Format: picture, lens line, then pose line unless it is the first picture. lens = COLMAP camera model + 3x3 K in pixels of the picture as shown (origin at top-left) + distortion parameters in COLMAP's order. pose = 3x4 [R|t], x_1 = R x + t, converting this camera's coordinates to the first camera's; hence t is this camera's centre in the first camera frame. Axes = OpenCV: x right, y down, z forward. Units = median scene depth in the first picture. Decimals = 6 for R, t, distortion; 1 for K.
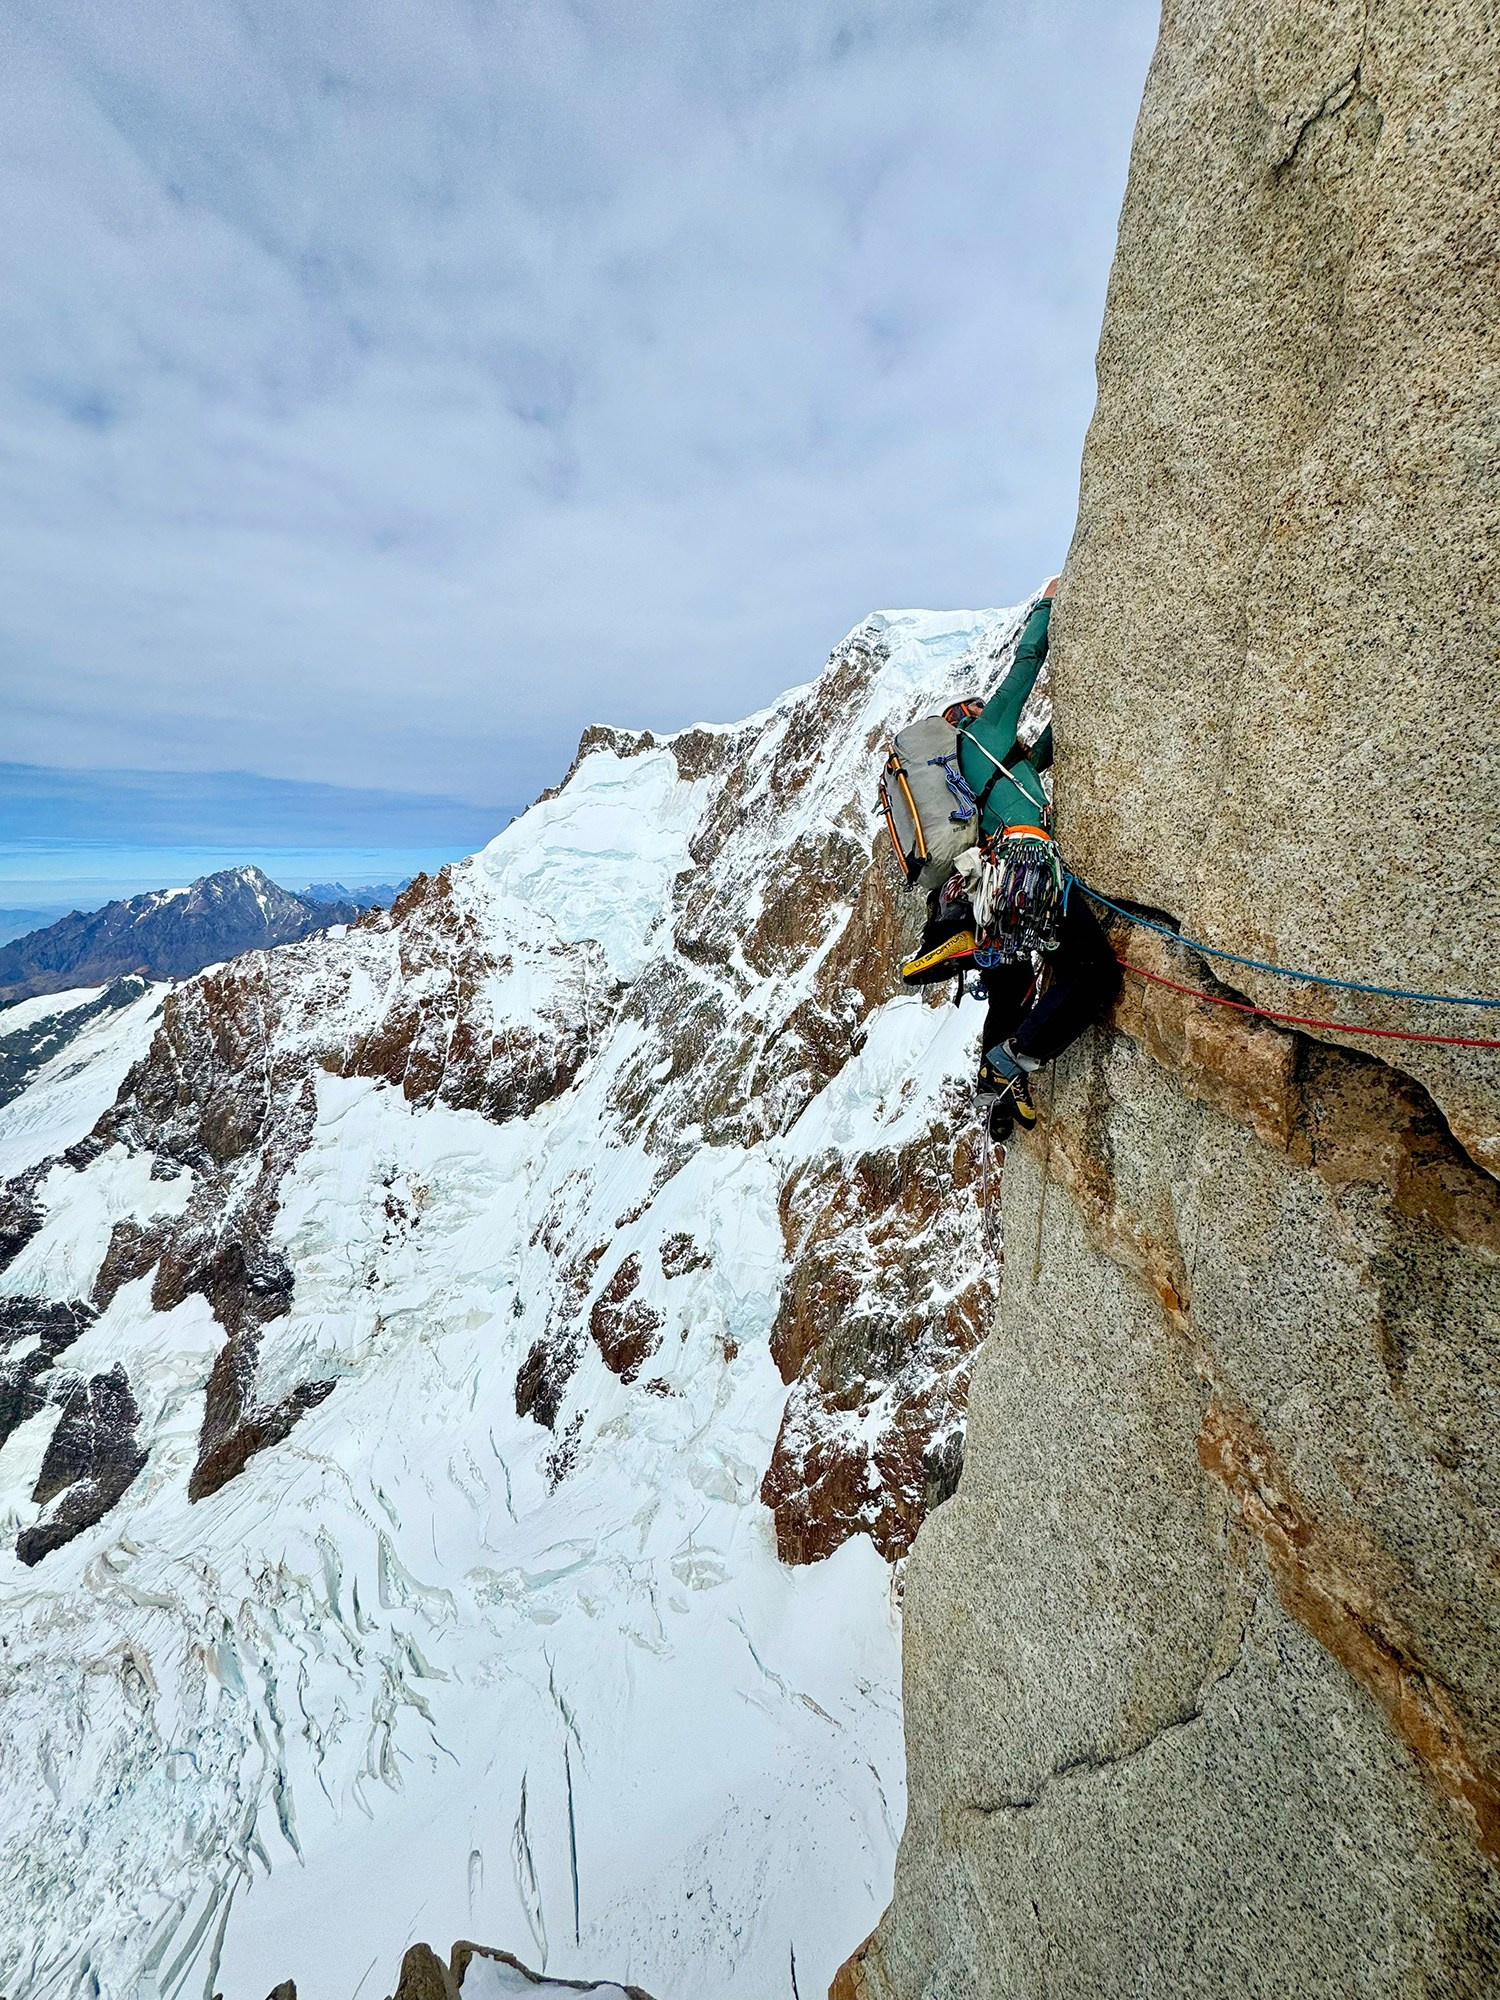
lens RADIAL K [[804.0, 0, 752.8], [0, 804.0, 999.8], [0, 0, 1]] dist [-0.001906, 0.000475]
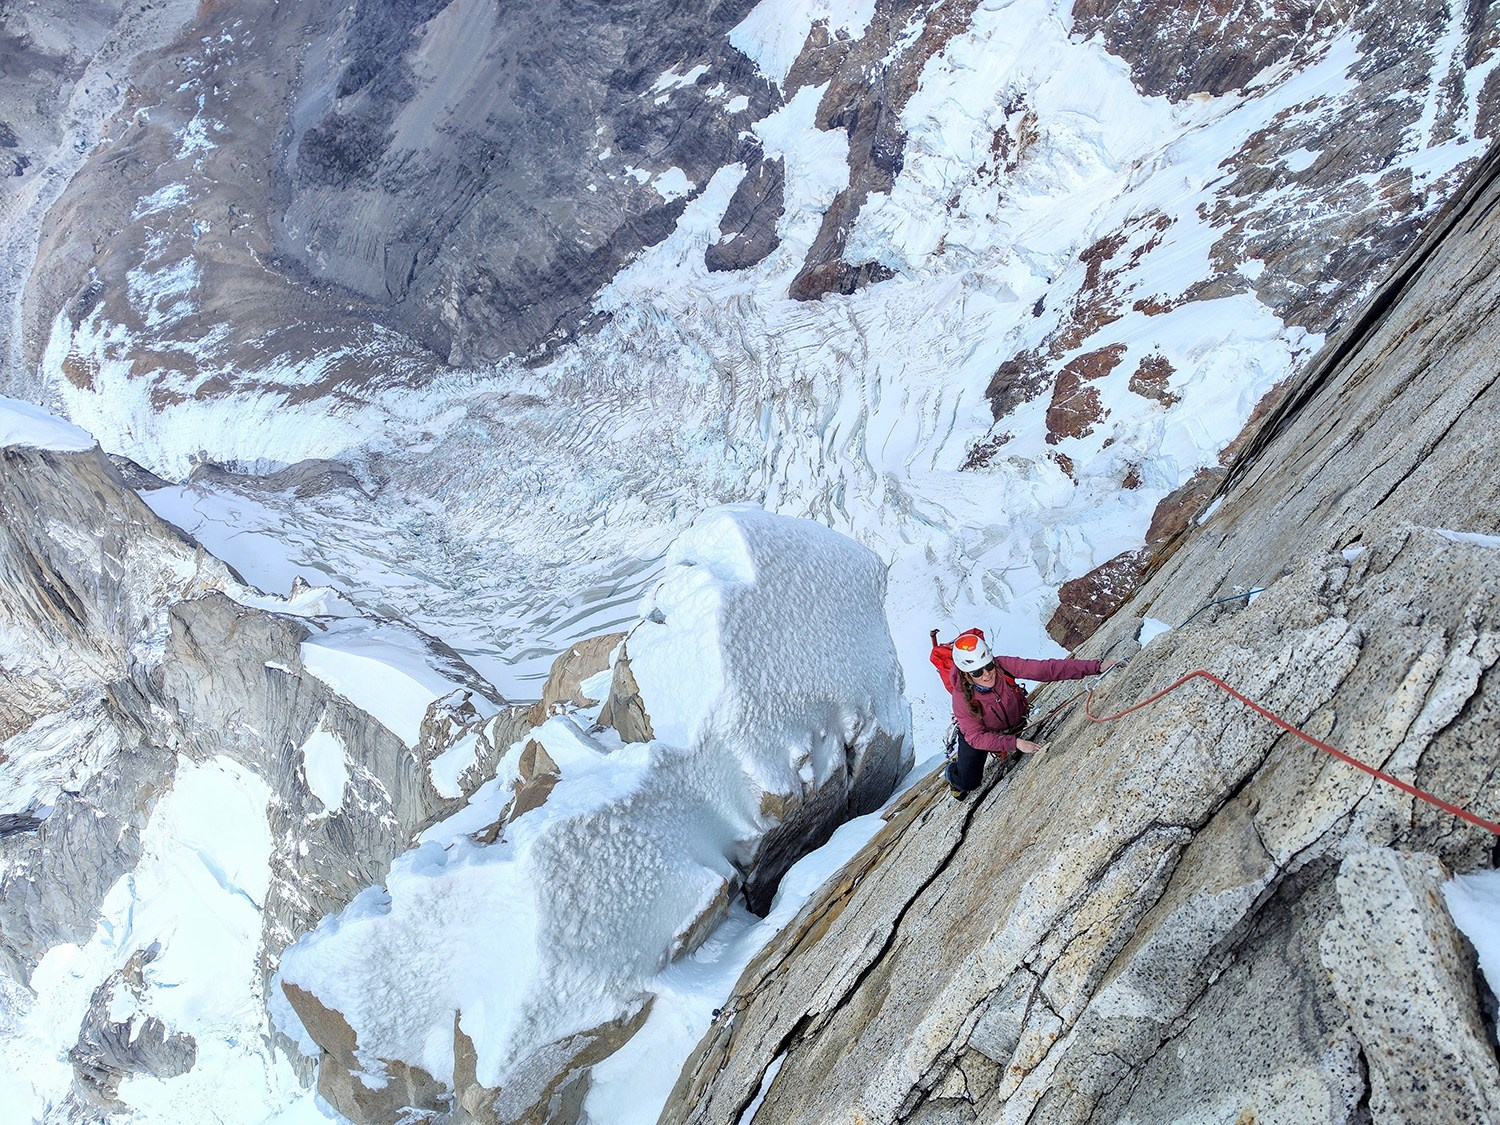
lens RADIAL K [[1026.1, 0, 748.0], [0, 1026.1, 564.0], [0, 0, 1]] dist [0.028383, -0.019702]
pose [[0.633070, 0.668407, -0.390453, 0.208337], [-0.143481, 0.596981, 0.789321, -0.408650], [0.760681, -0.443673, 0.473835, -0.068551]]
